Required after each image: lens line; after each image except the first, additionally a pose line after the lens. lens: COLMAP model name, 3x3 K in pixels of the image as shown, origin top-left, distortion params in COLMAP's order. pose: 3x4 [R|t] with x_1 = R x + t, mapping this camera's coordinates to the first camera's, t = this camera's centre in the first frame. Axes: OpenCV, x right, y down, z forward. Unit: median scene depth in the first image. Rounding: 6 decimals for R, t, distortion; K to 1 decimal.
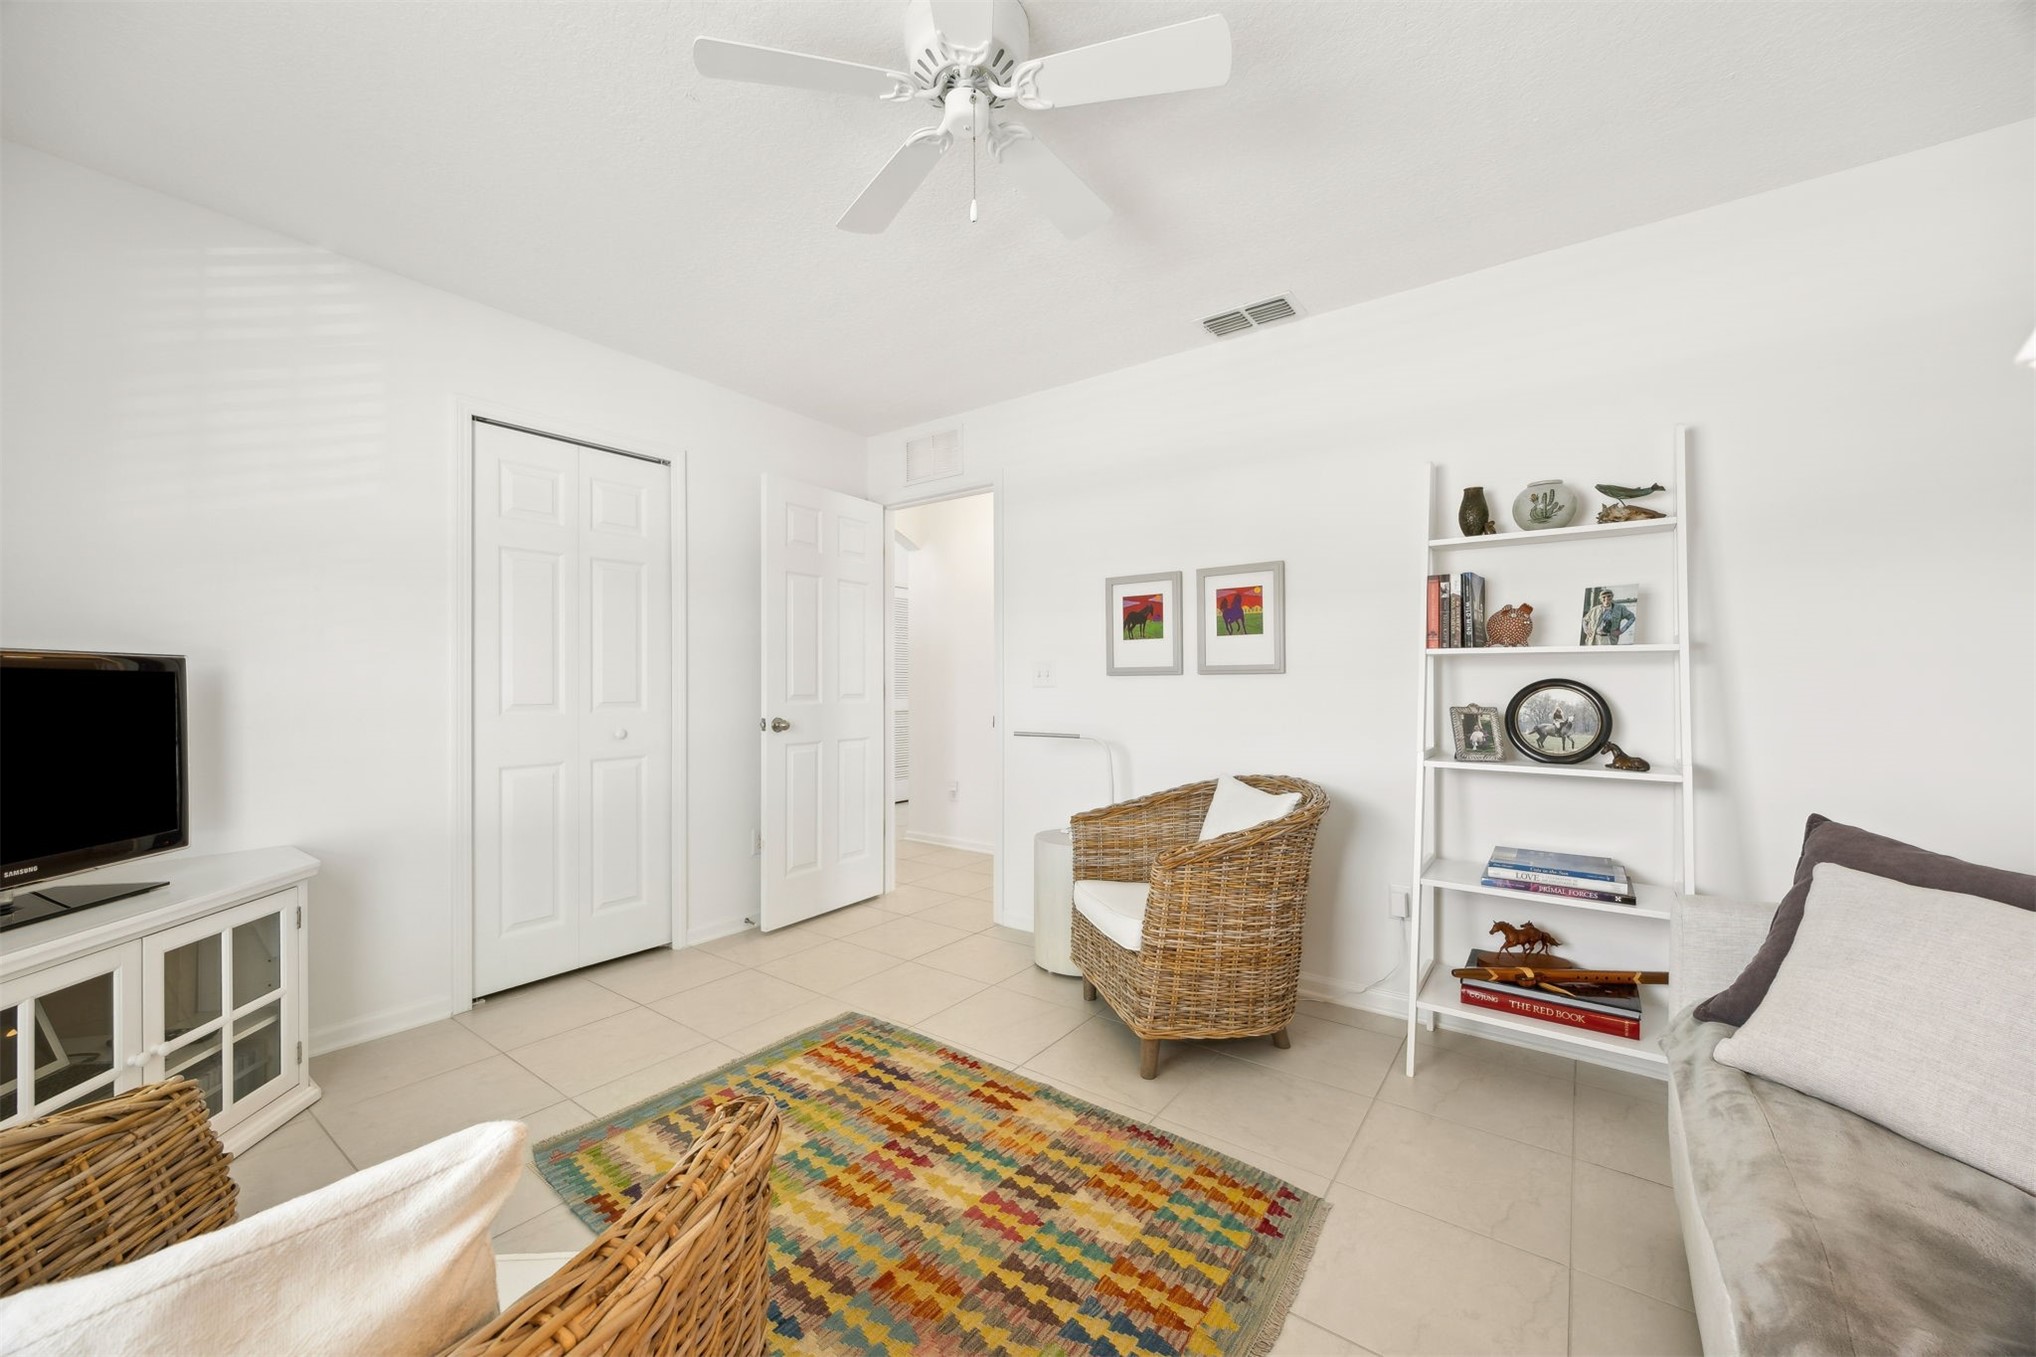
lens RADIAL K [[770.1, 0, 1011.1], [0, 770.1, 685.4], [0, 0, 1]] dist [-0.007382, -0.000195]
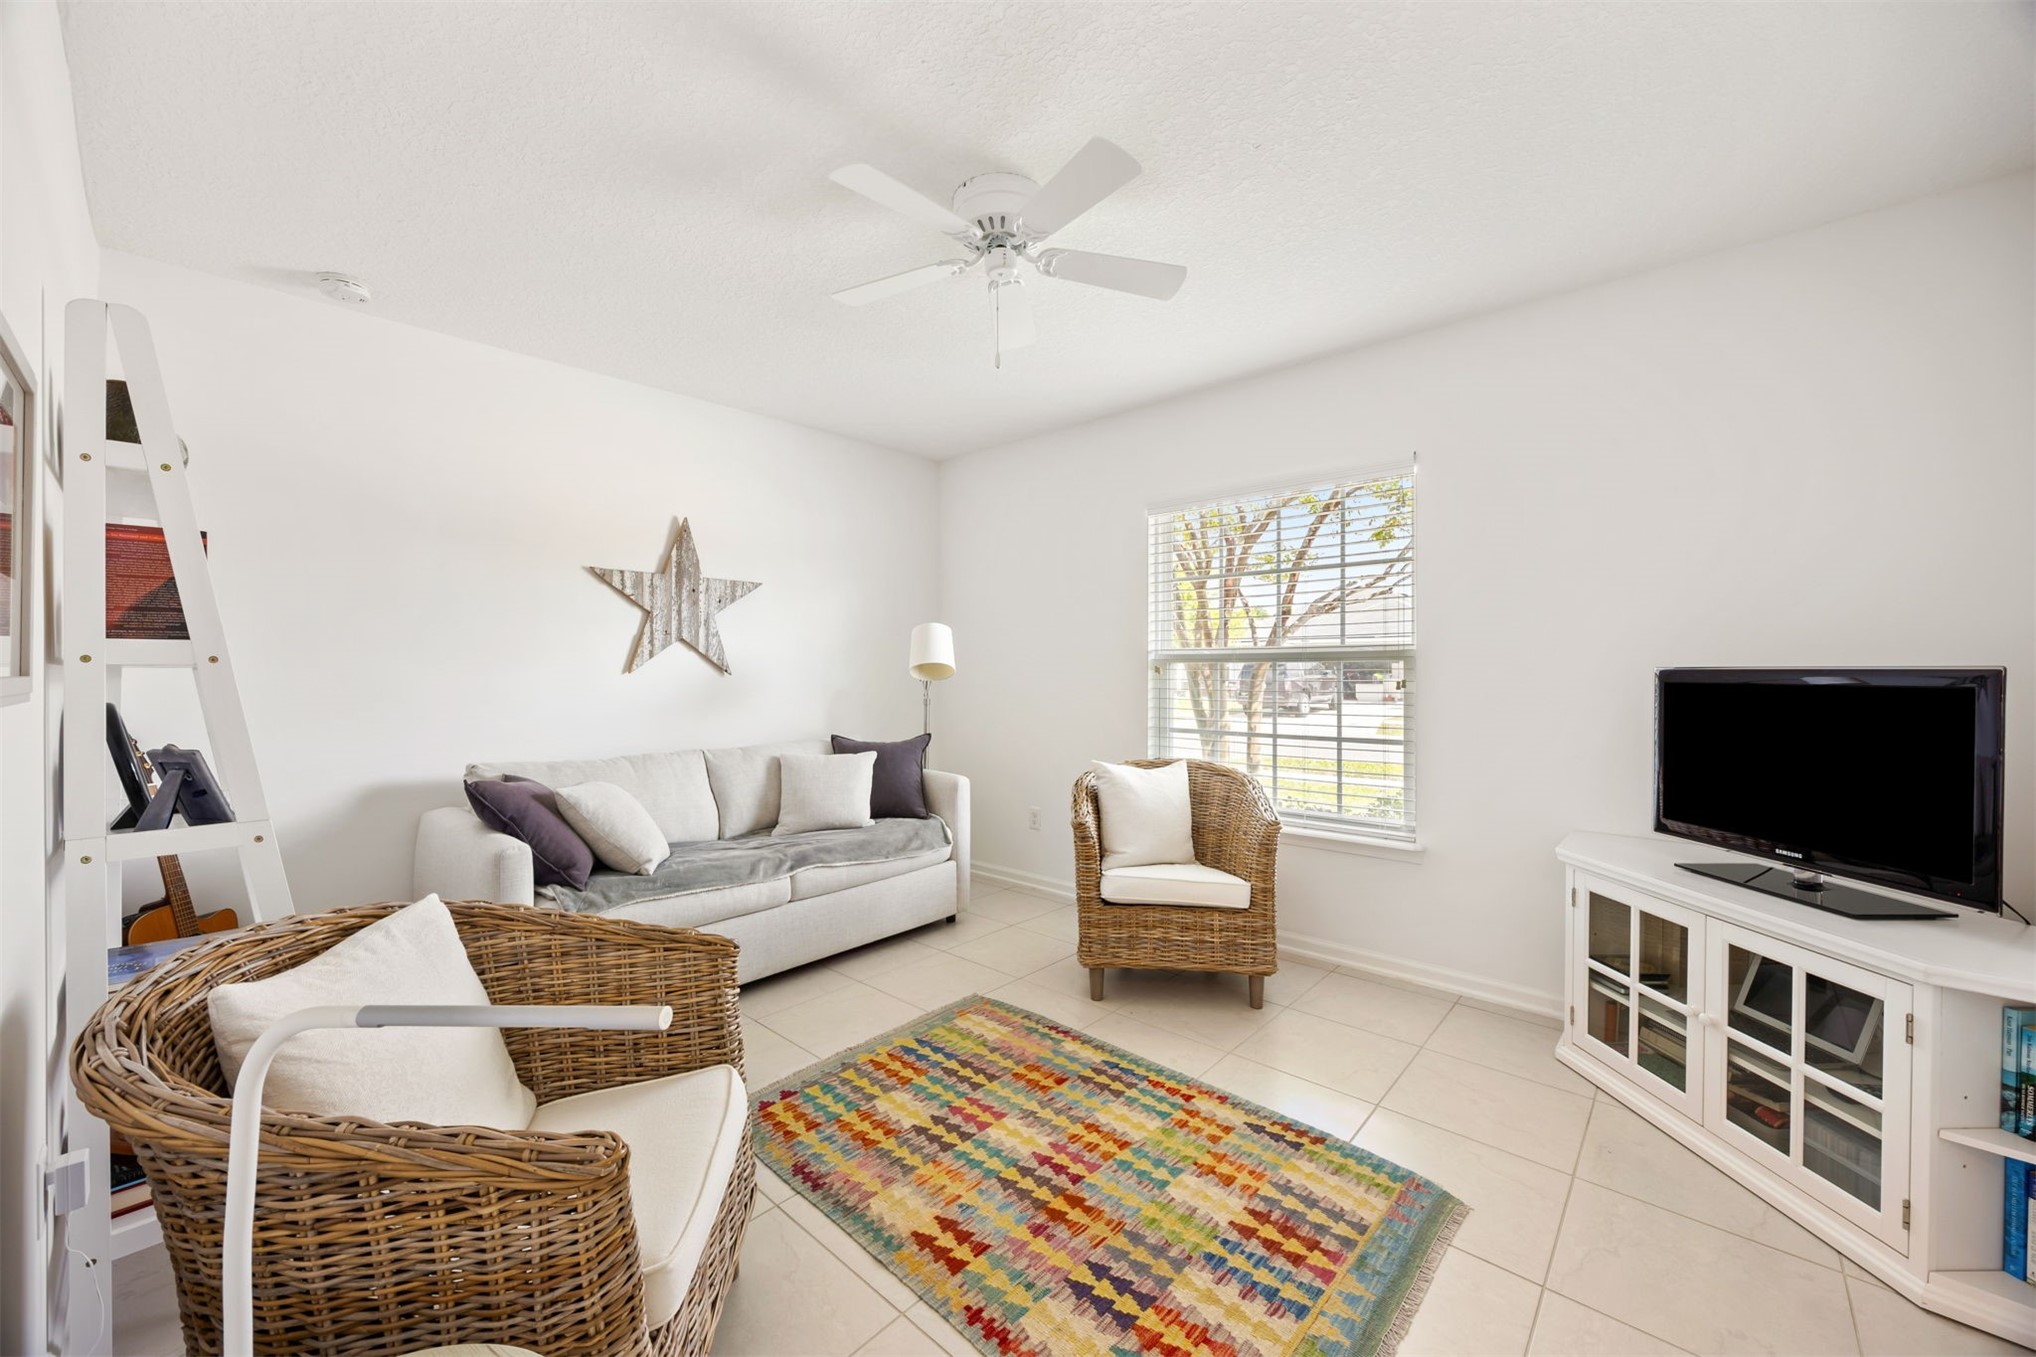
lens RADIAL K [[770.1, 0, 1011.1], [0, 770.1, 685.4], [0, 0, 1]] dist [-0.007382, -0.000195]
pose [[-0.994723, 0.000540, 0.102600, -0.180389], [0.002778, 0.999761, 0.021675, -0.044951], [-0.102563, 0.021845, -0.994487, 2.033286]]
